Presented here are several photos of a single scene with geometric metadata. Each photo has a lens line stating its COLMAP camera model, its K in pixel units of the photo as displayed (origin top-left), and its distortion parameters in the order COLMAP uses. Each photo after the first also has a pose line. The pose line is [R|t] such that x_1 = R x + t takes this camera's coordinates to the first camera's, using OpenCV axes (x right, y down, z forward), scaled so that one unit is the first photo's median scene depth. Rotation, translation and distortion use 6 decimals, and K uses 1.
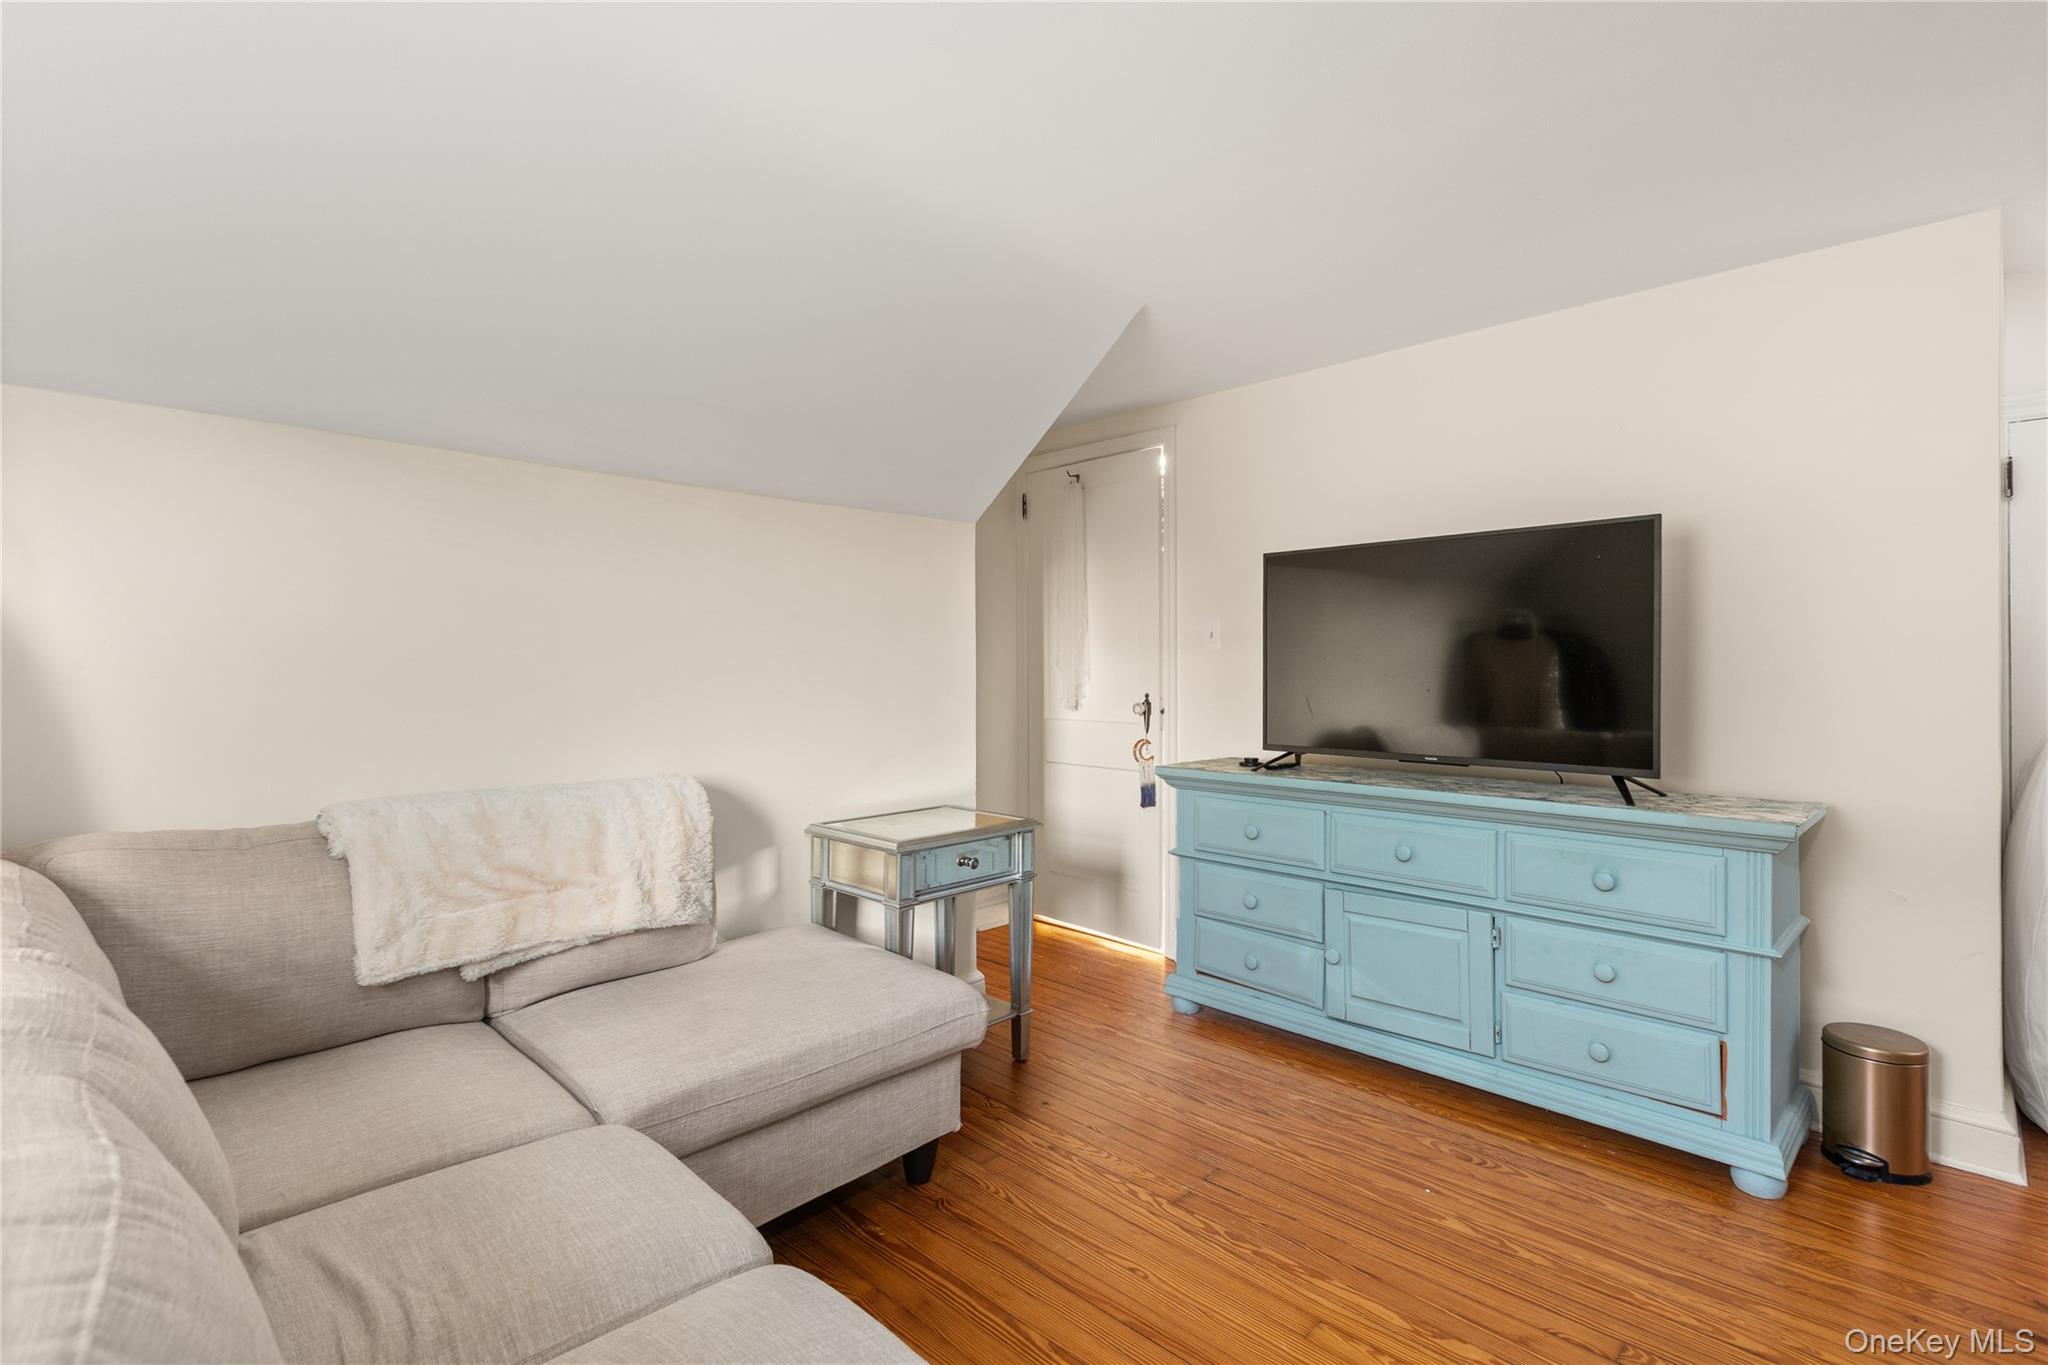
lens RADIAL K [[941.3, 0, 1029.1], [0, 941.3, 676.7], [0, 0, 1]] dist [0.005639, 0.000422]
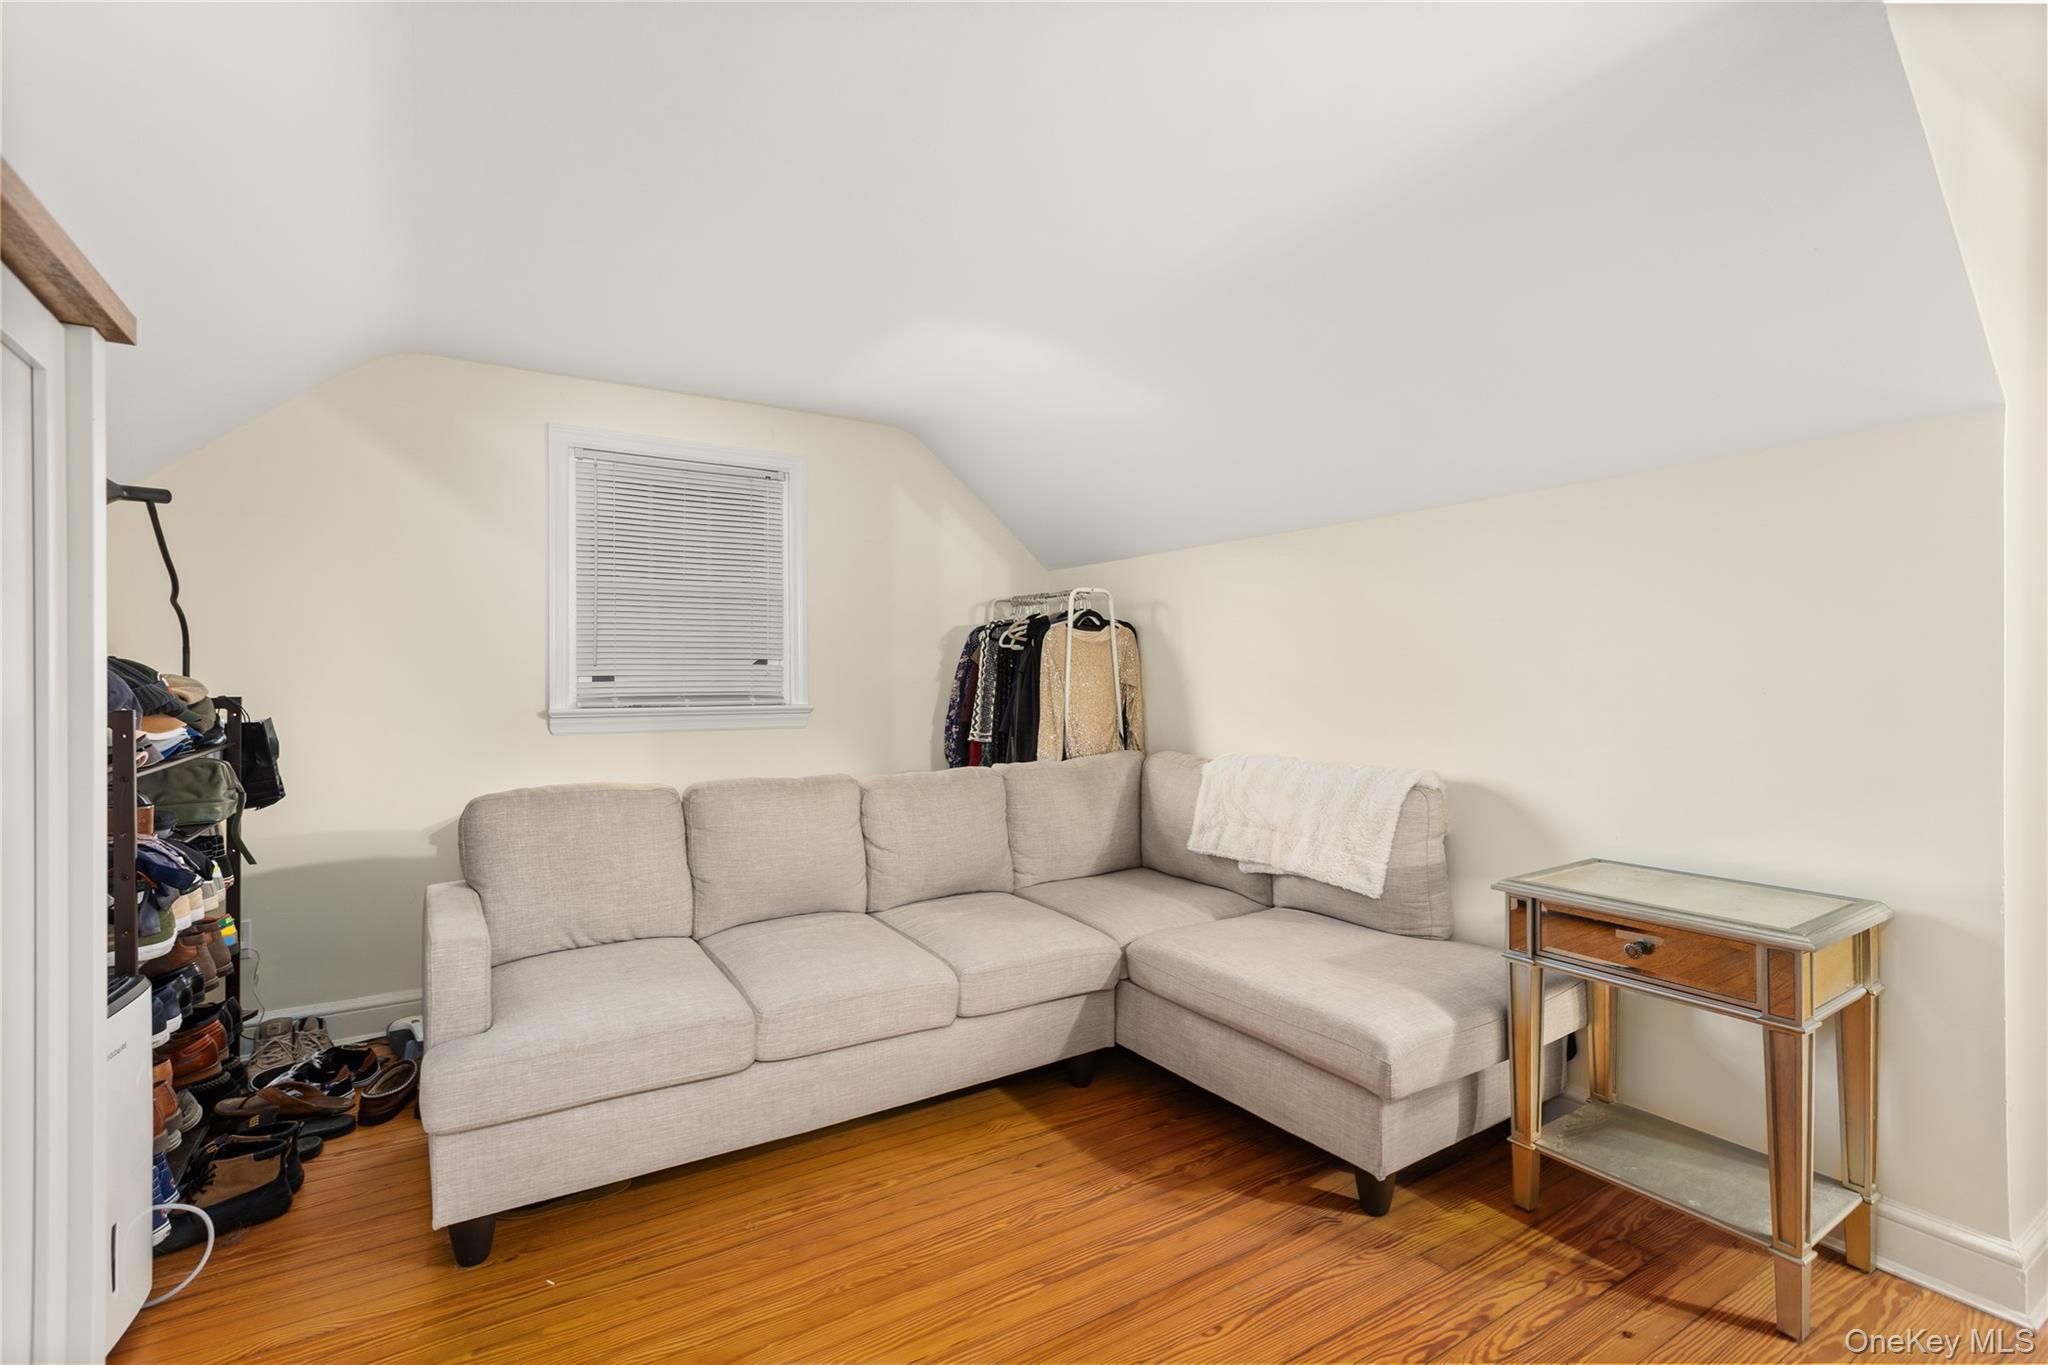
lens RADIAL K [[941.3, 0, 1026.5], [0, 941.3, 679.6], [0, 0, 1]] dist [0.005639, 0.000422]
pose [[-0.236988, 0.007777, -0.971481, 1.059219], [0.000715, 0.999969, 0.007830, -0.016162], [0.971512, 0.001161, -0.236986, 1.045419]]
